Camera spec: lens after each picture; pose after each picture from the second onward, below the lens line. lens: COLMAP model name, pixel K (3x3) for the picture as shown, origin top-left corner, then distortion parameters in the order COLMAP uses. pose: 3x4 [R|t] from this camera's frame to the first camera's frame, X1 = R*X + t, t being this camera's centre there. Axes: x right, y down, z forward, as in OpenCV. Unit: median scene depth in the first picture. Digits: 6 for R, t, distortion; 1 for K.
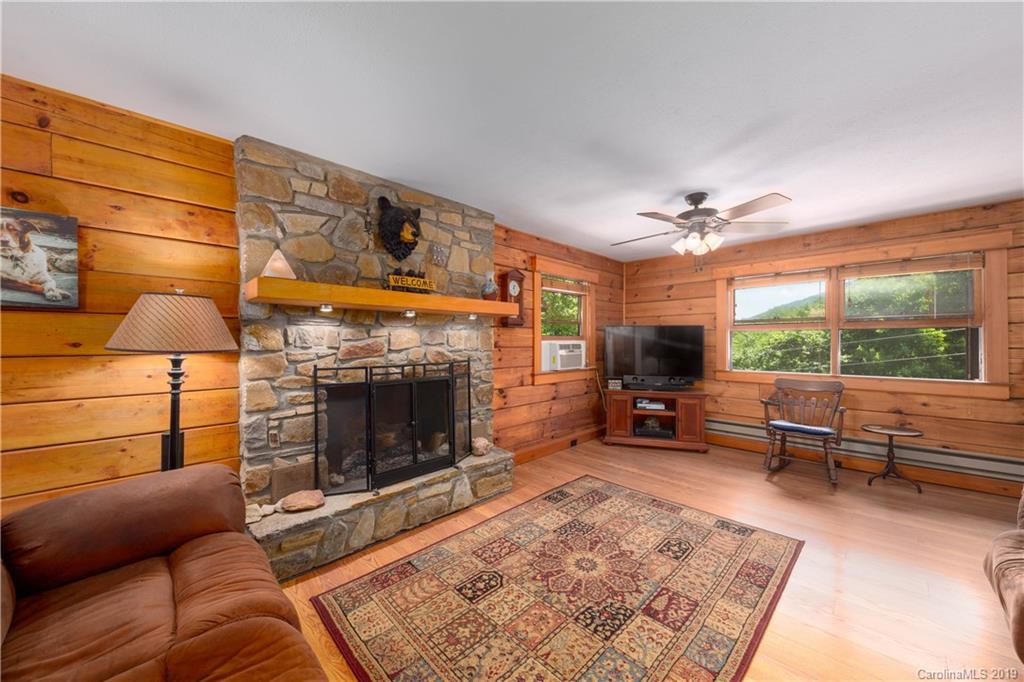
lens RADIAL K [[372.3, 0, 512.0], [0, 372.3, 341.0], [0, 0, 1]] dist [-0.017346, -0.000201]
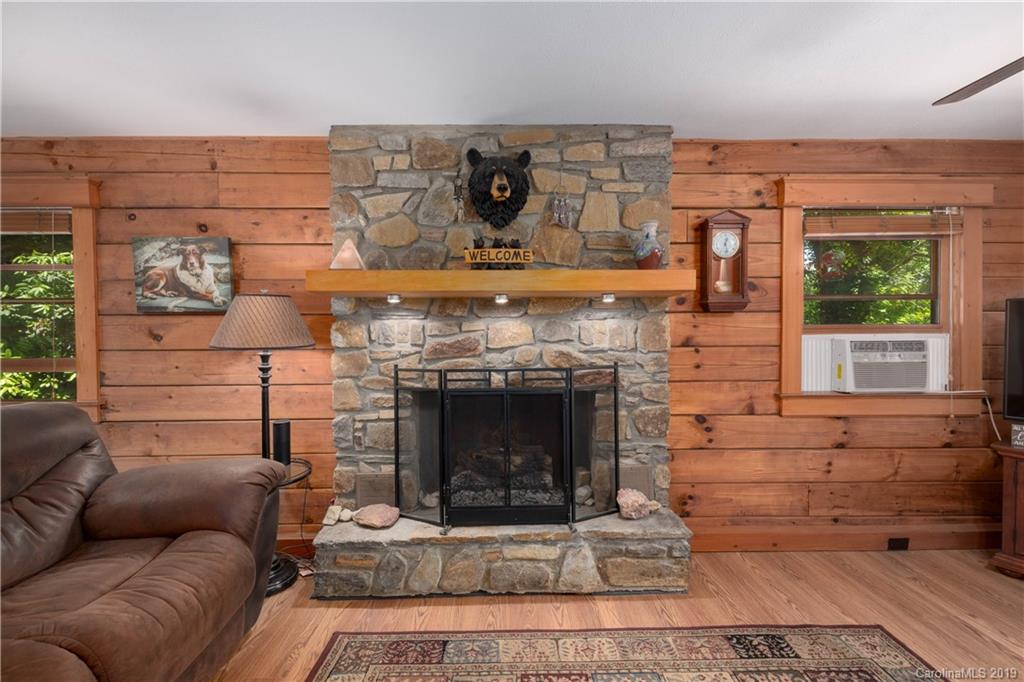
lens RADIAL K [[434.6, 0, 512.0], [0, 434.6, 341.0], [0, 0, 1]] dist [-0.000403, -0.000039]
pose [[0.713889, 0.005946, -0.700234, 0.352860], [0.005029, 0.999895, 0.013617, -0.003362], [0.700241, -0.013243, 0.713783, 0.422690]]
